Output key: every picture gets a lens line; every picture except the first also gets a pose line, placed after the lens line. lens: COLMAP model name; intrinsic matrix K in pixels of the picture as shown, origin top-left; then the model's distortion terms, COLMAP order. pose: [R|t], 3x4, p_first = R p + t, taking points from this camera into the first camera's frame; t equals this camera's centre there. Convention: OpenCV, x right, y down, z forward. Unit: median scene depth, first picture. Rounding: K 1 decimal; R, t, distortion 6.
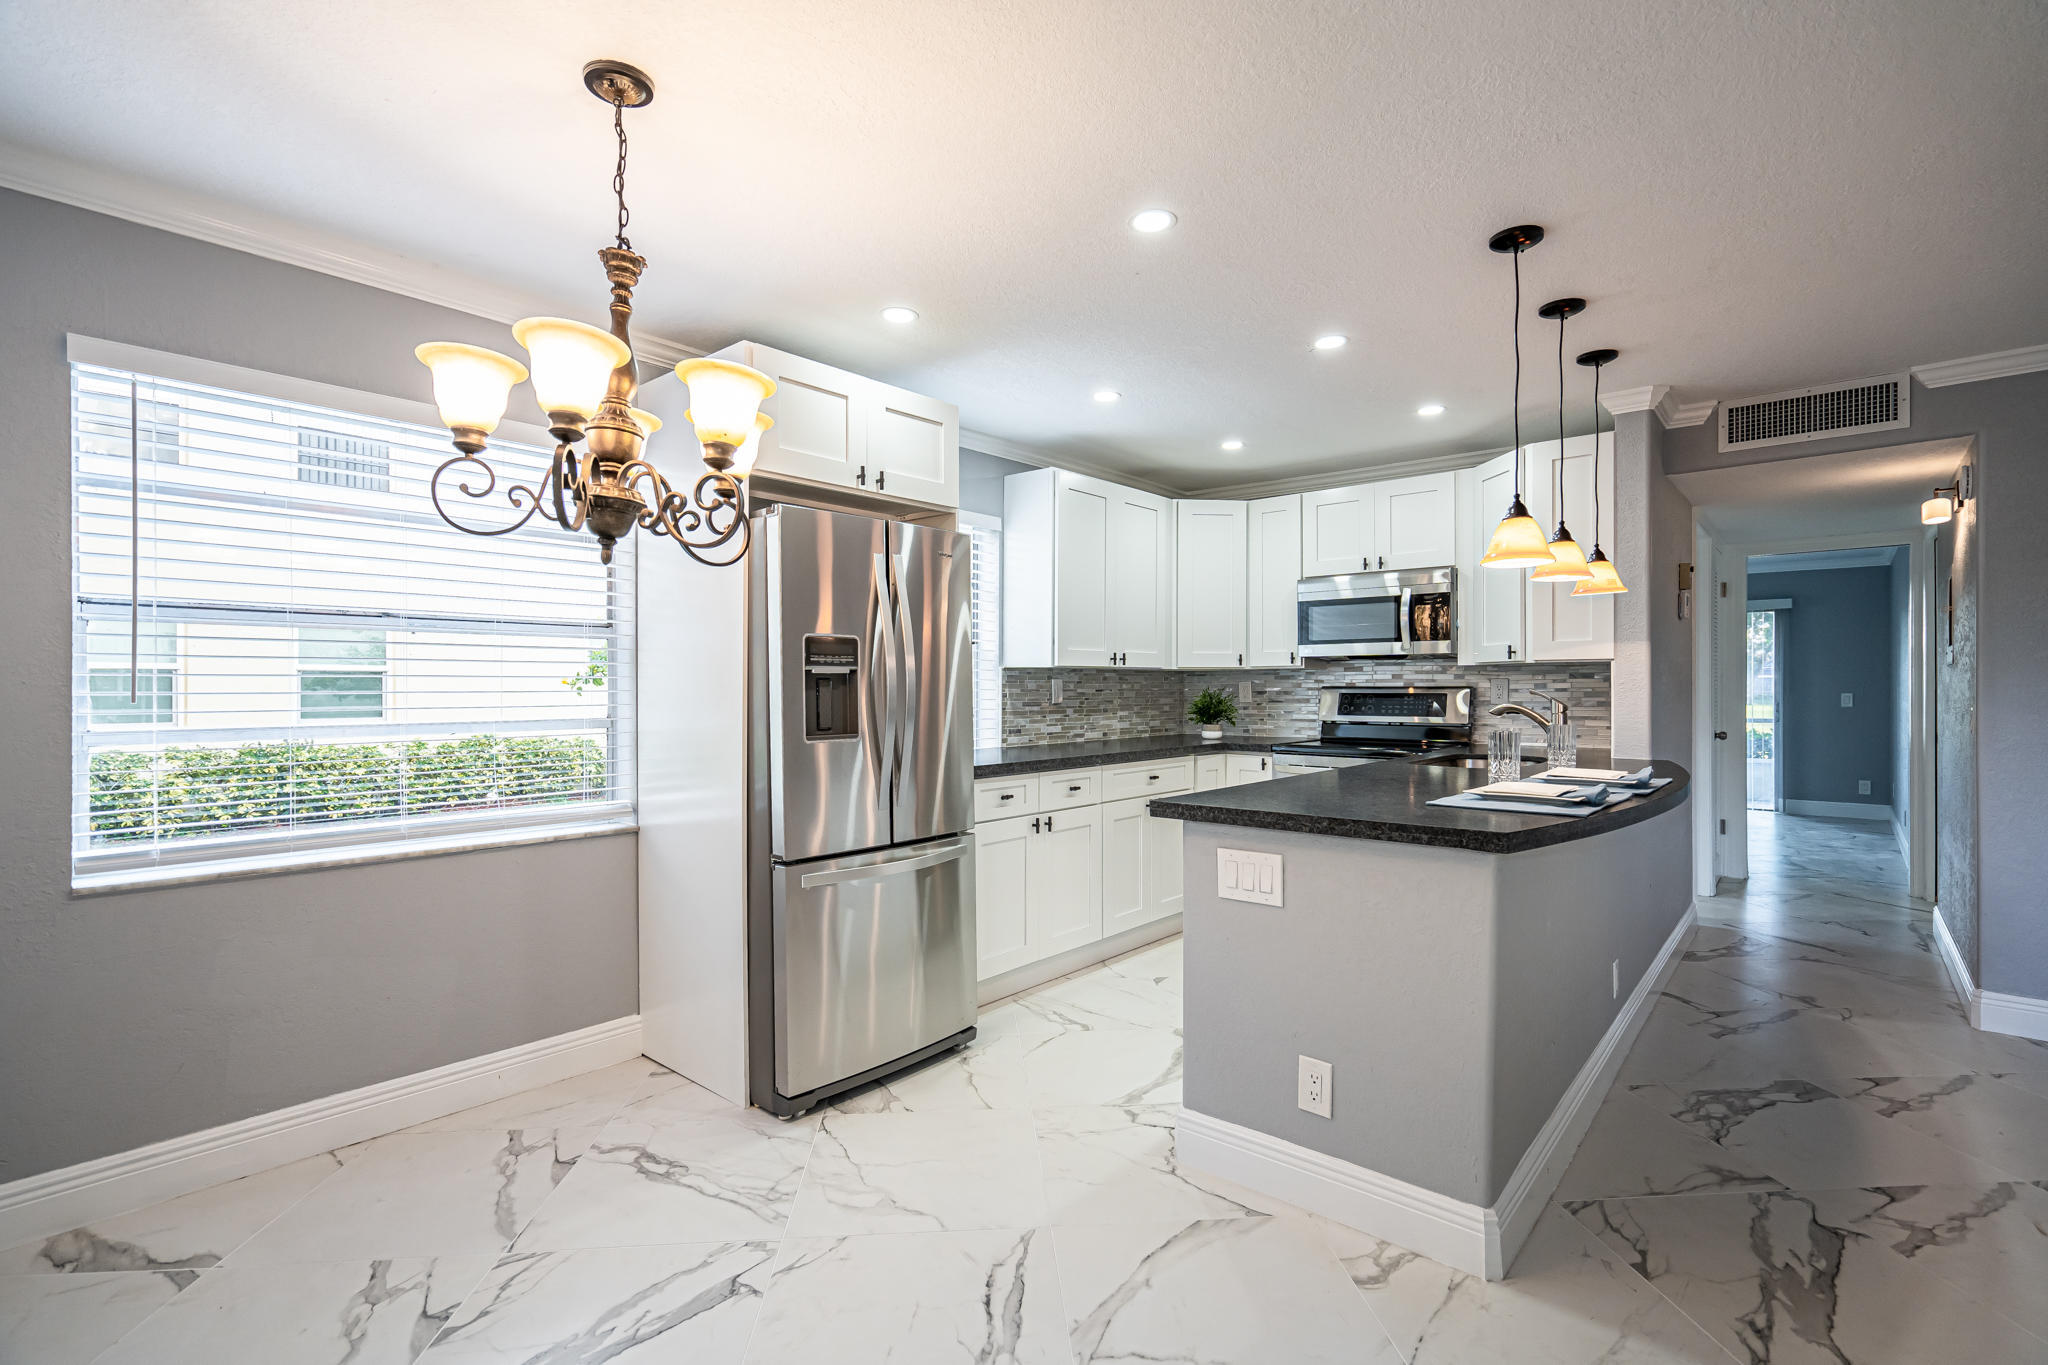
lens RADIAL K [[936.0, 0, 1024.5], [0, 936.0, 687.0], [0, 0, 1]] dist [0.001187, -0.000130]
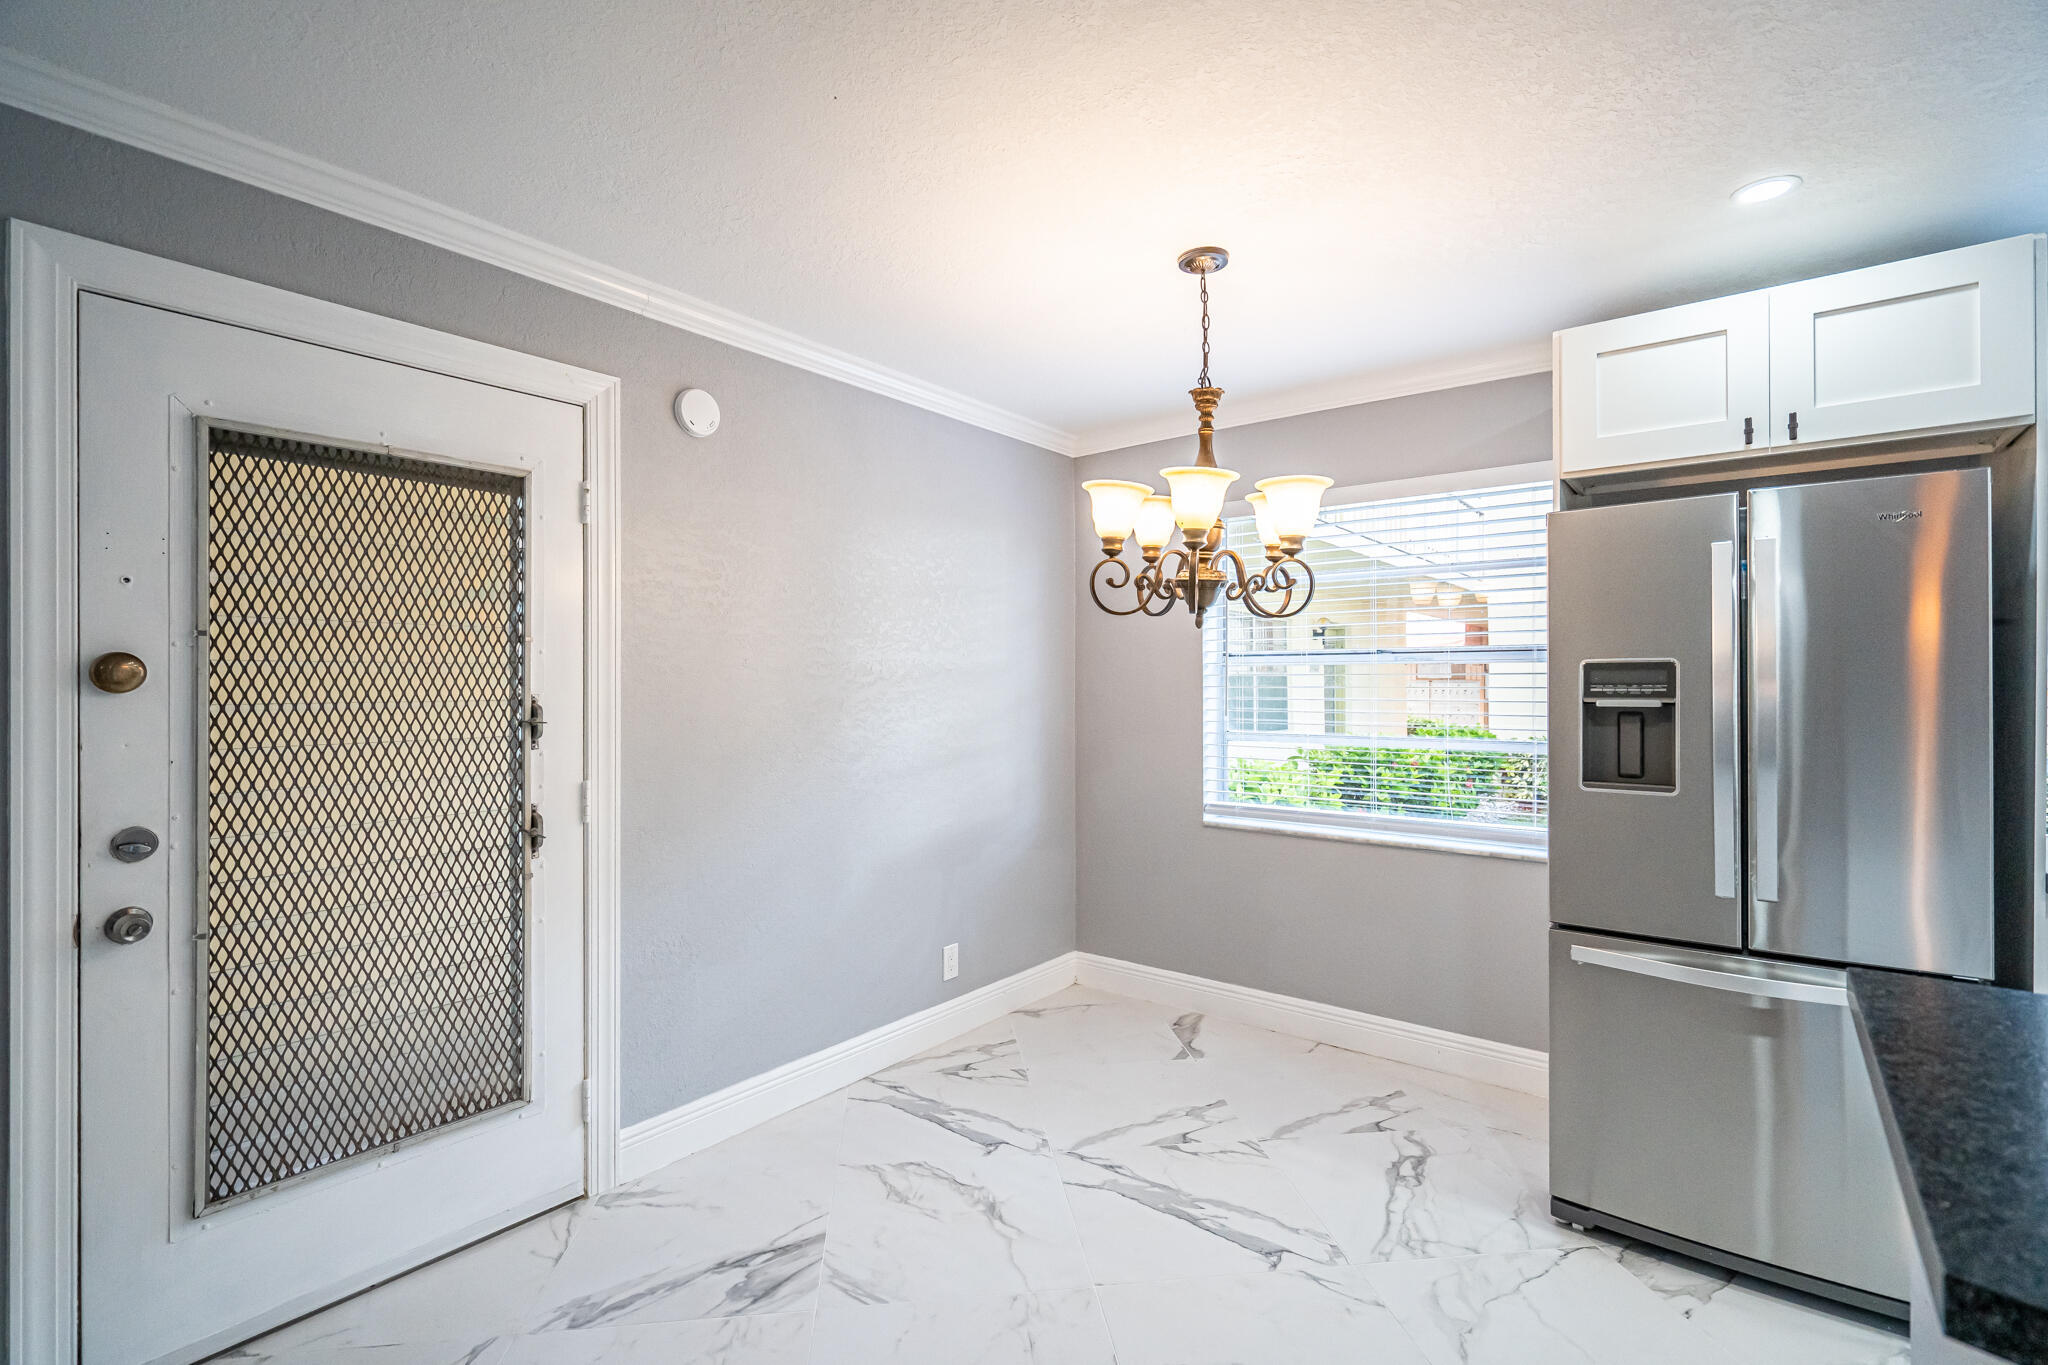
lens RADIAL K [[945.8, 0, 1030.1], [0, 945.8, 681.1], [0, 0, 1]] dist [-0.001852, 0.001304]
pose [[0.053976, 0.000463, -0.998542, 0.502125], [-0.000130, 1.000000, 0.000456, -0.032399], [0.998542, 0.000105, 0.053976, 0.394084]]
